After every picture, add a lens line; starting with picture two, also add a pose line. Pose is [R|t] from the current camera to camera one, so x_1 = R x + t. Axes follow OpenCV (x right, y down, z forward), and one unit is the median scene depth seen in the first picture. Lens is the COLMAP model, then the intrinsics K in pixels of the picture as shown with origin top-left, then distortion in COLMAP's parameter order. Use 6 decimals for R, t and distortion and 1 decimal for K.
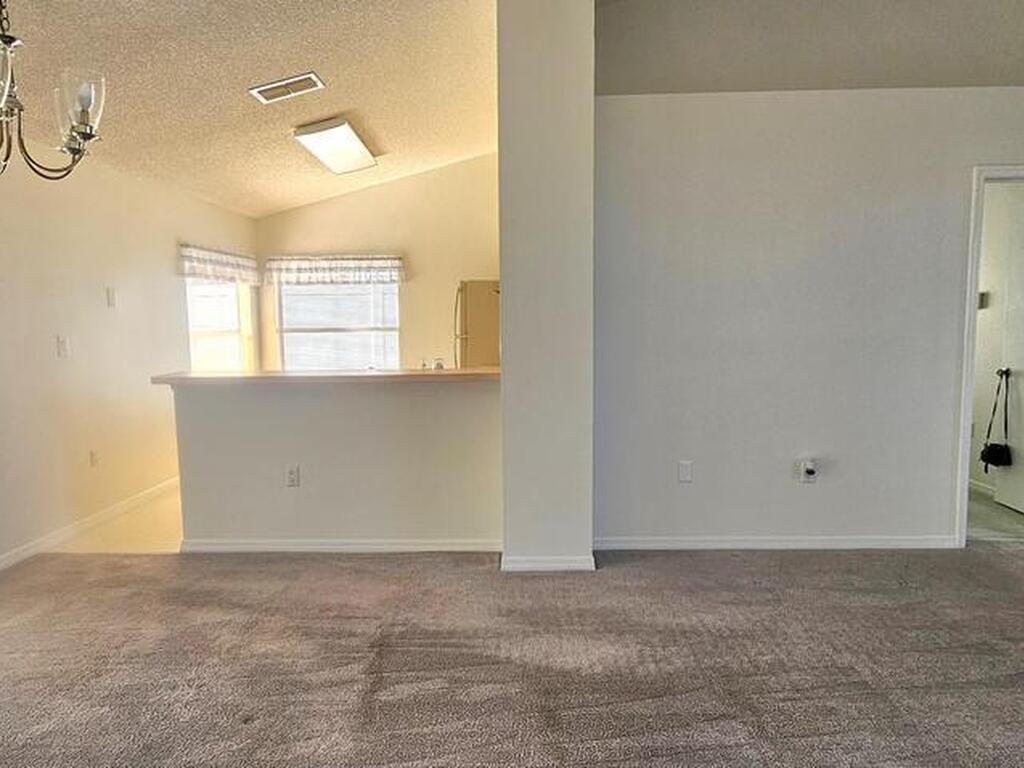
lens RADIAL K [[695.5, 0, 509.1], [0, 695.5, 384.0], [0, 0, 1]] dist [-0.005400, -0.000235]
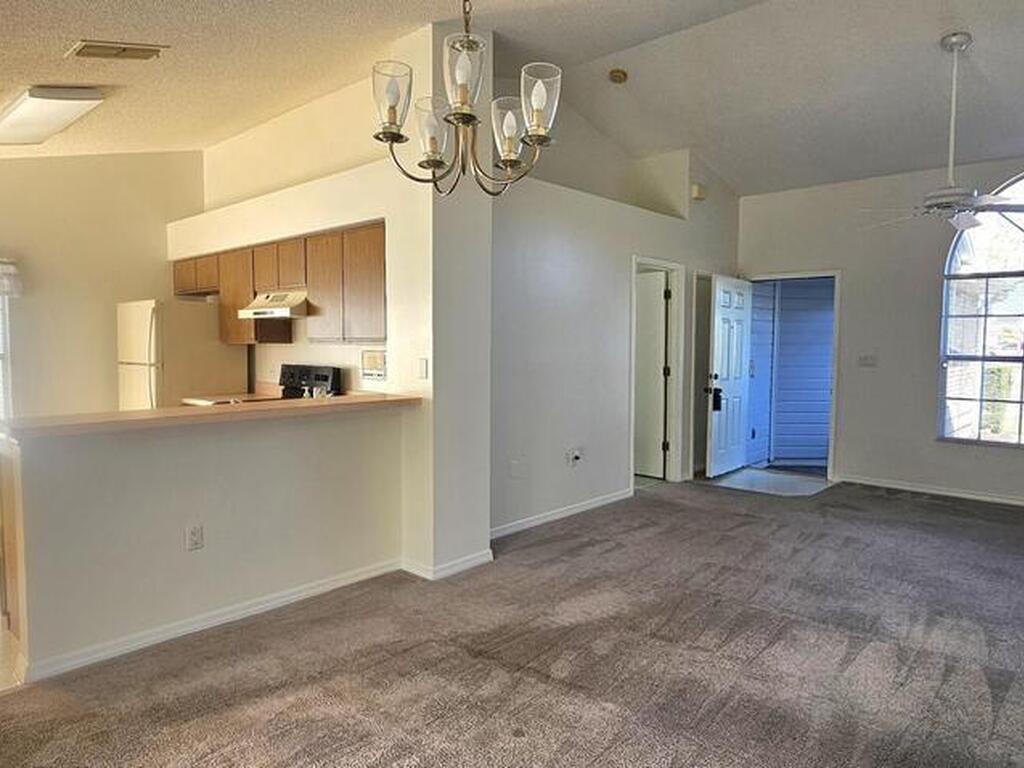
lens RADIAL K [[695.5, 0, 509.1], [0, 695.5, 384.0], [0, 0, 1]] dist [-0.005400, -0.000235]
pose [[0.641571, -0.031707, 0.766408, -0.780992], [0.064231, 0.997857, -0.012486, -0.013048], [-0.764370, 0.057238, 0.642233, 0.218843]]
